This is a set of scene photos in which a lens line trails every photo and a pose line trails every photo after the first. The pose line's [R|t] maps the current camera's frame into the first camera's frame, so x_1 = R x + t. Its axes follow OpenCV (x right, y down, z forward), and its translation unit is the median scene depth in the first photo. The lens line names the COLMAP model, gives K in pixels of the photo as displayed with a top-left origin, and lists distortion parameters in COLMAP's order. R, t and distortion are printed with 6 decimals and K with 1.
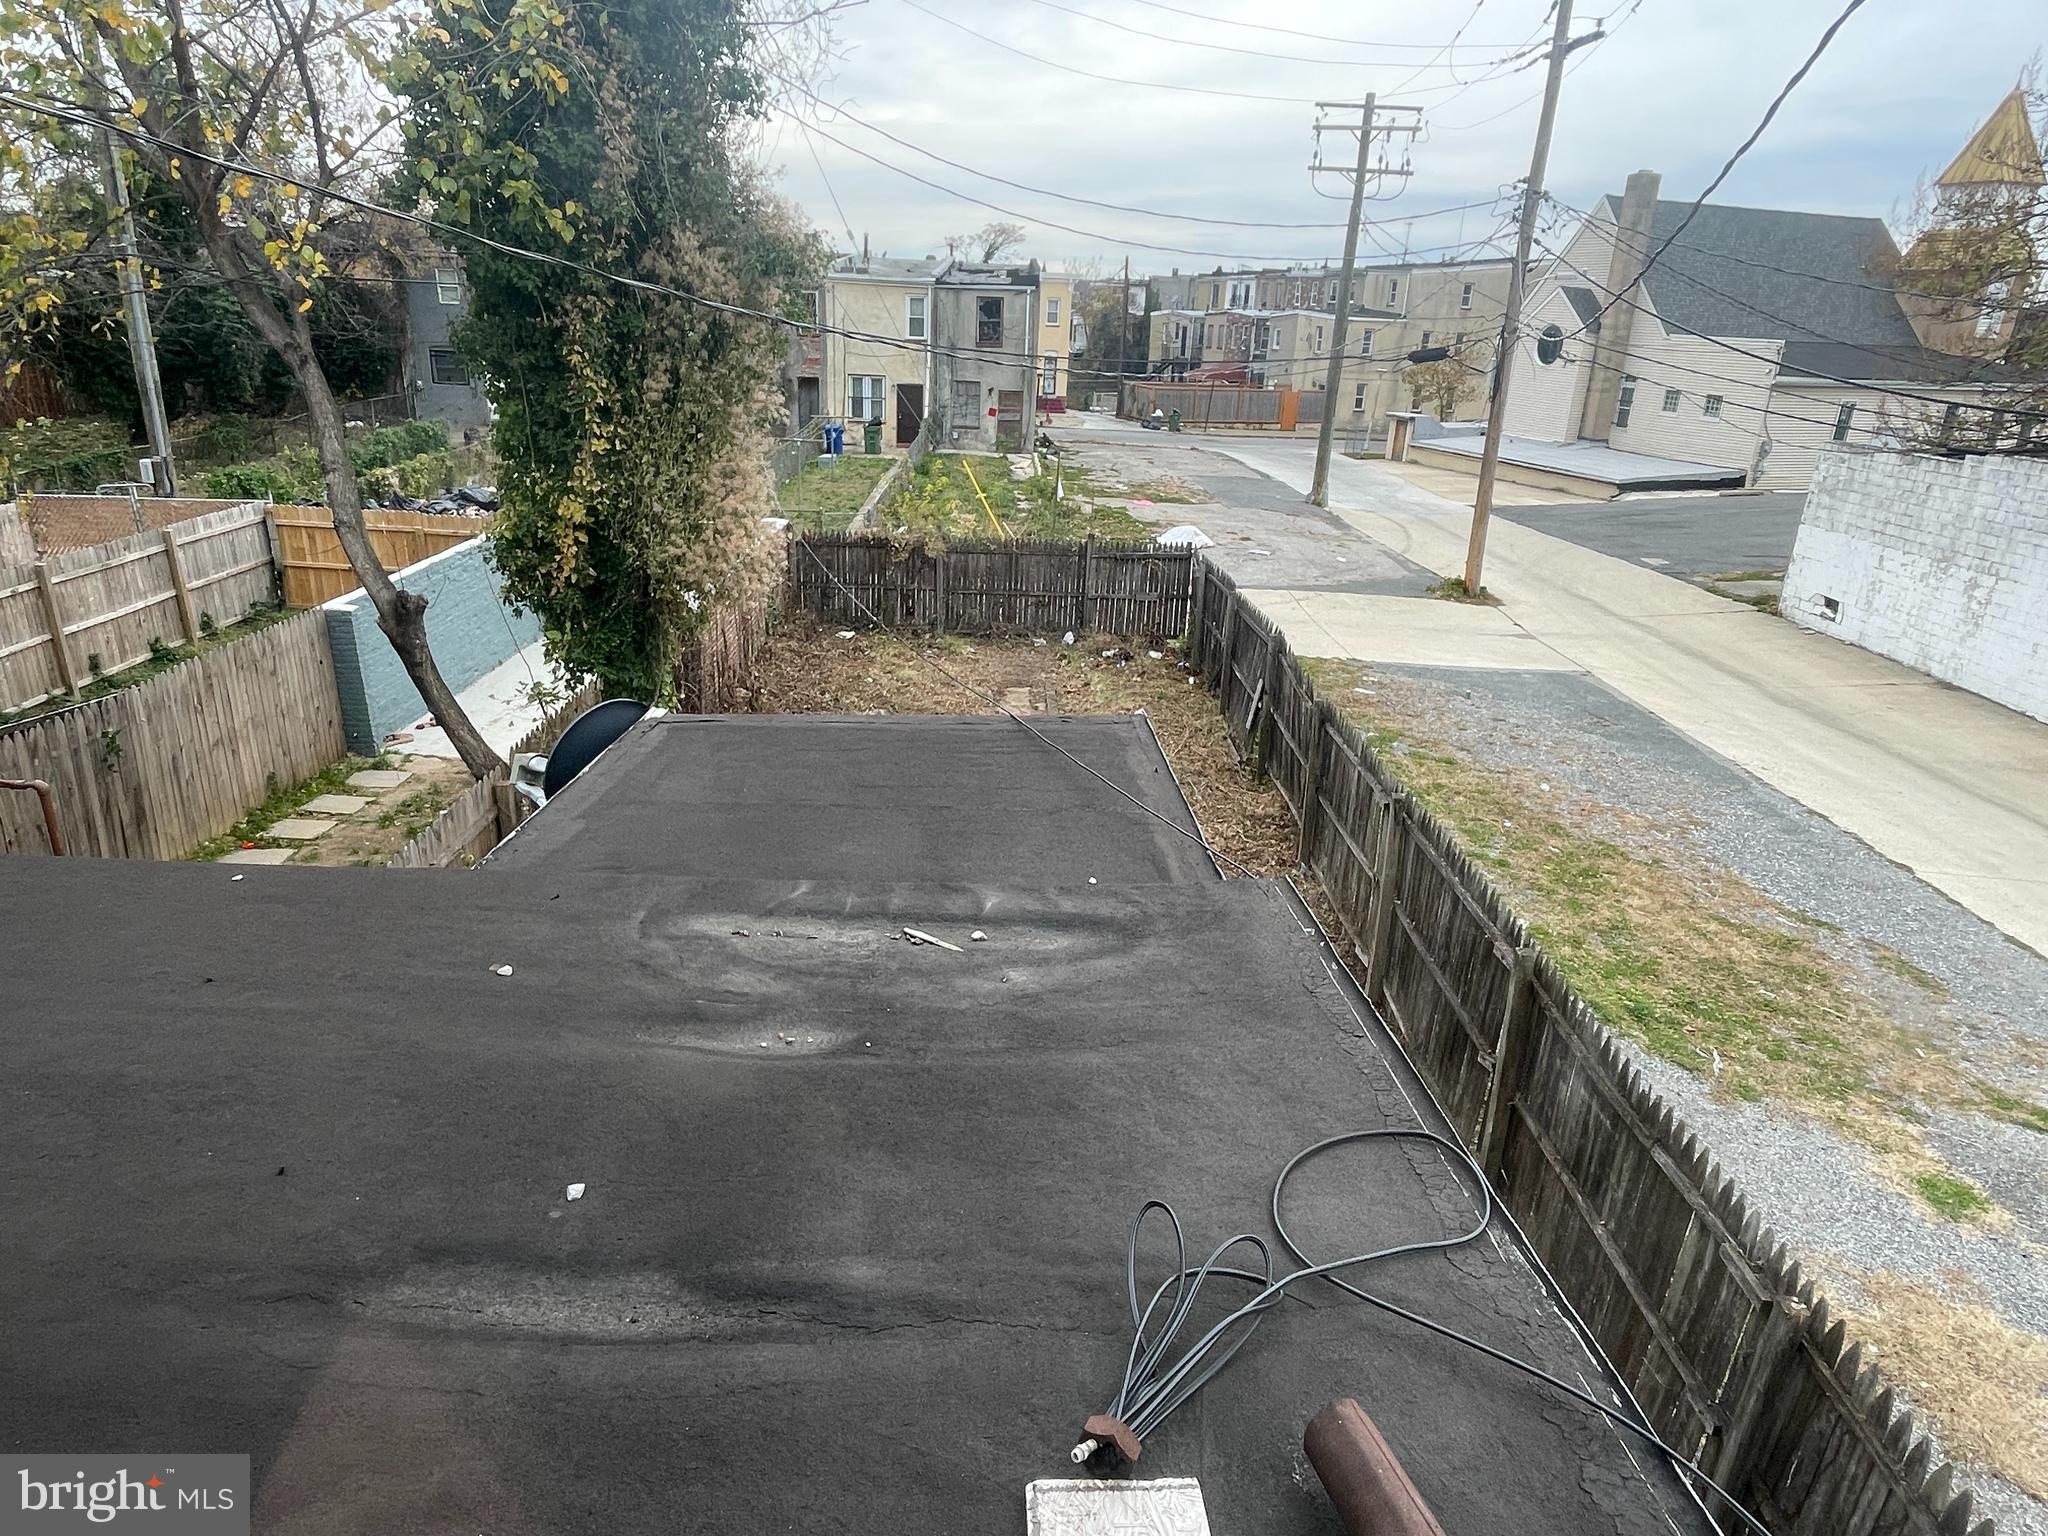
lens RADIAL K [[1217.3, 0, 1015.9], [0, 1217.3, 760.7], [0, 0, 1]] dist [0.004993, -0.000142]
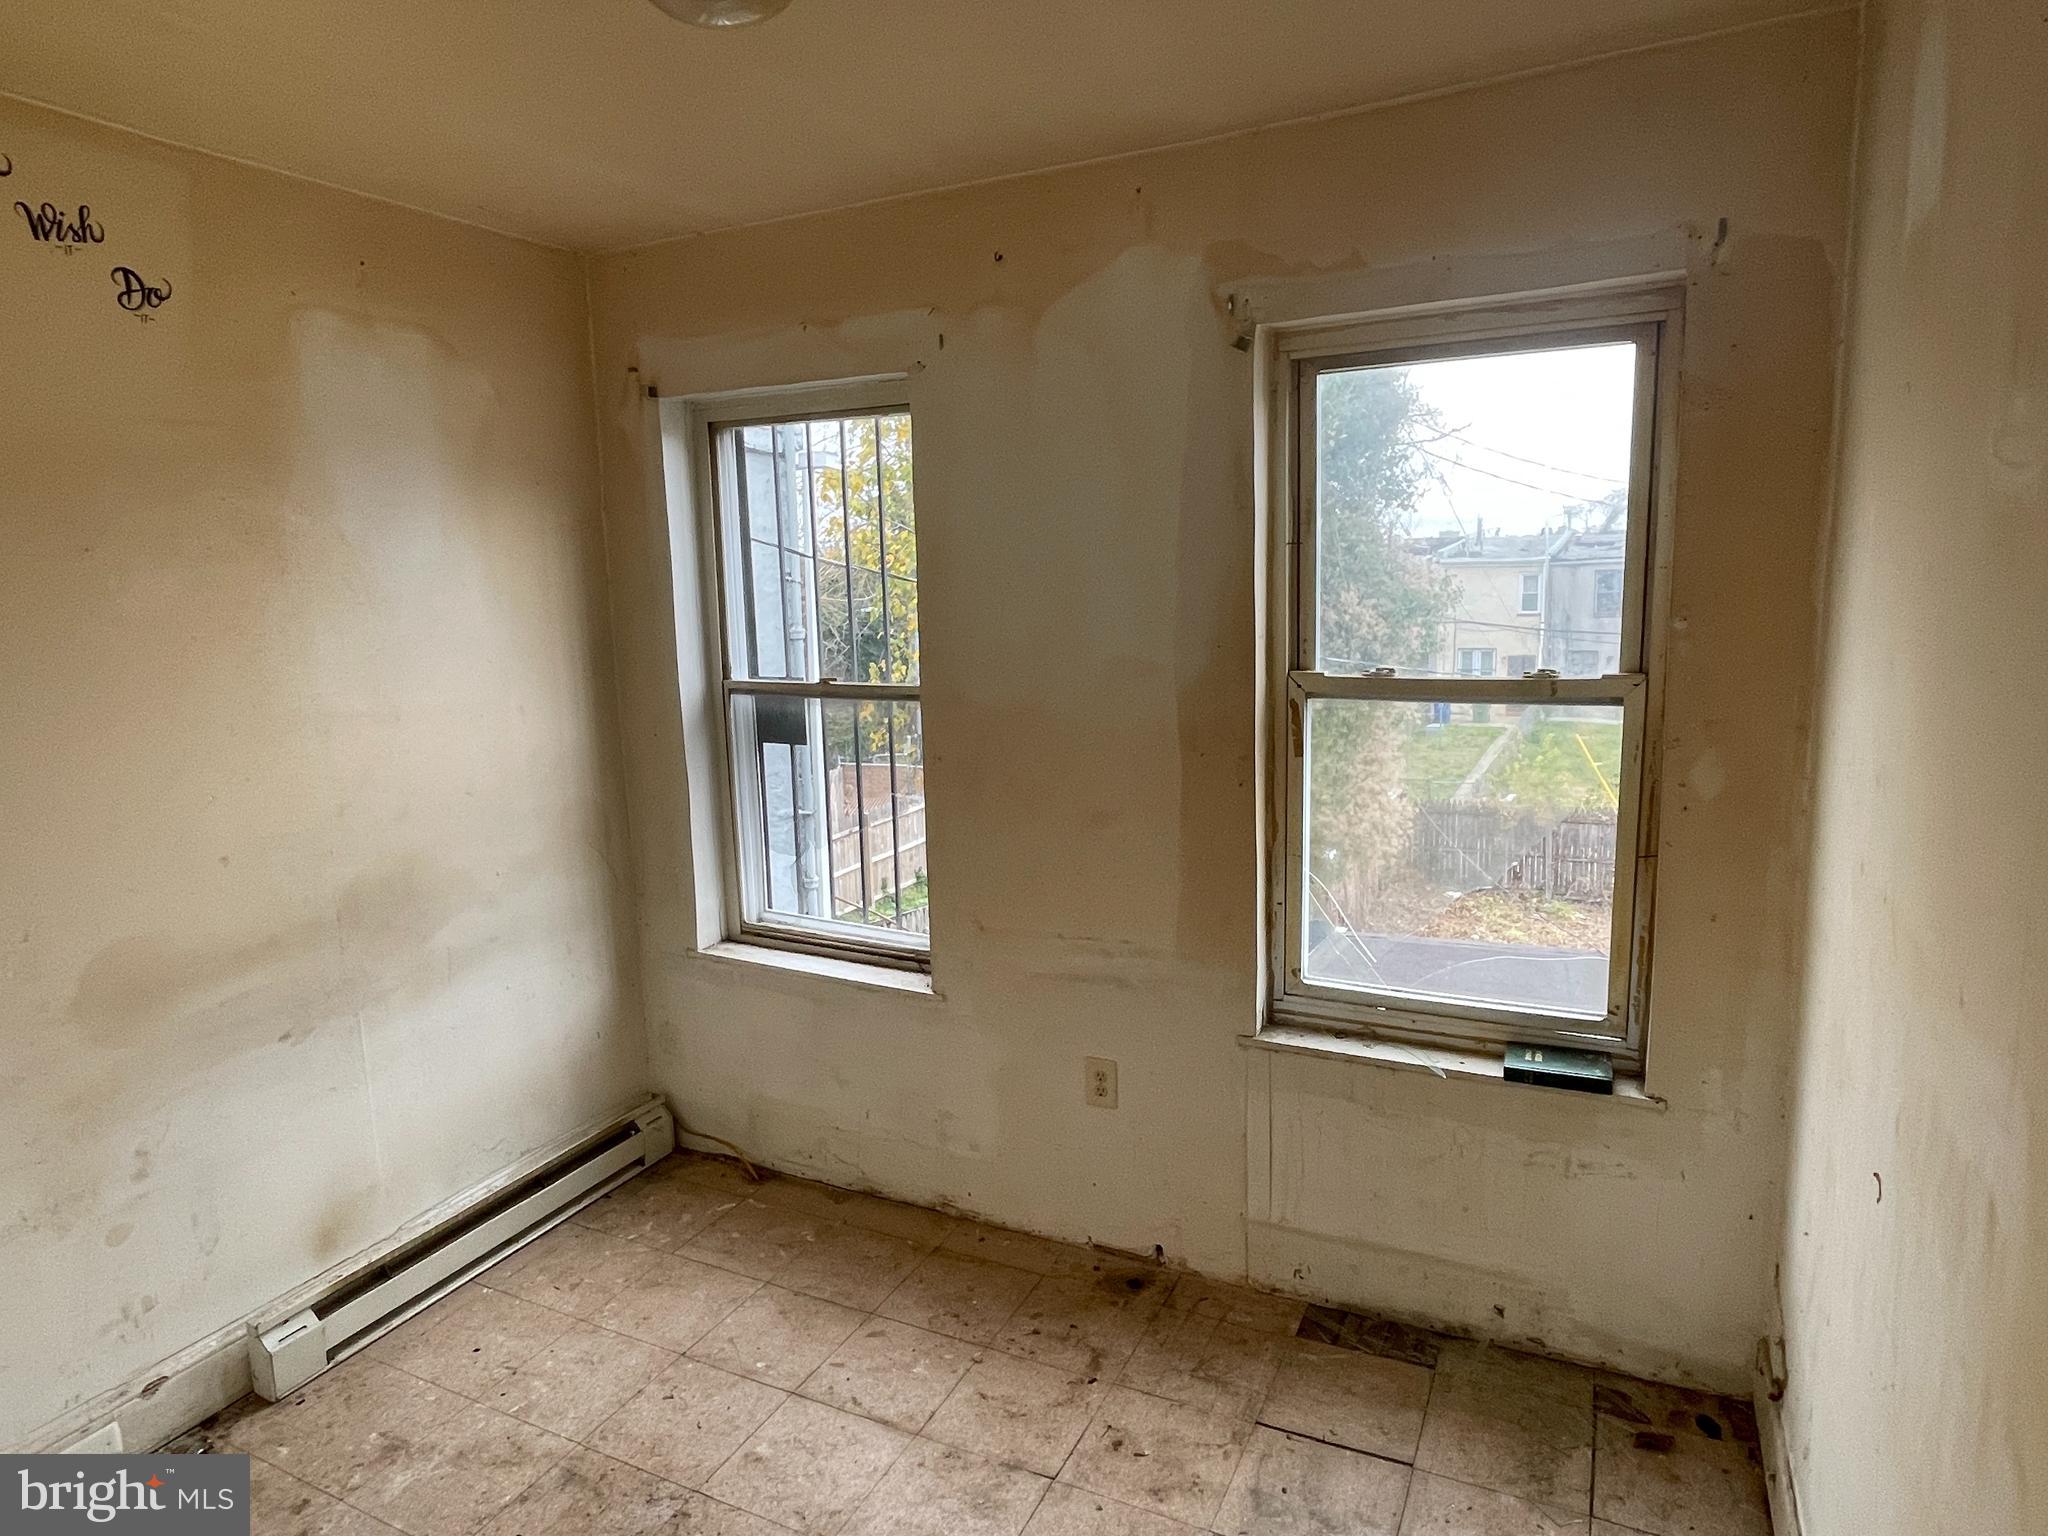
lens RADIAL K [[1217.3, 0, 1014.0], [0, 1217.3, 753.9], [0, 0, 1]] dist [0.004993, -0.000142]
pose [[0.888111, 0.003140, -0.459618, 0.011413], [-0.101428, 0.976664, -0.189316, 0.019544], [0.448298, 0.214752, 0.867704, -0.144869]]
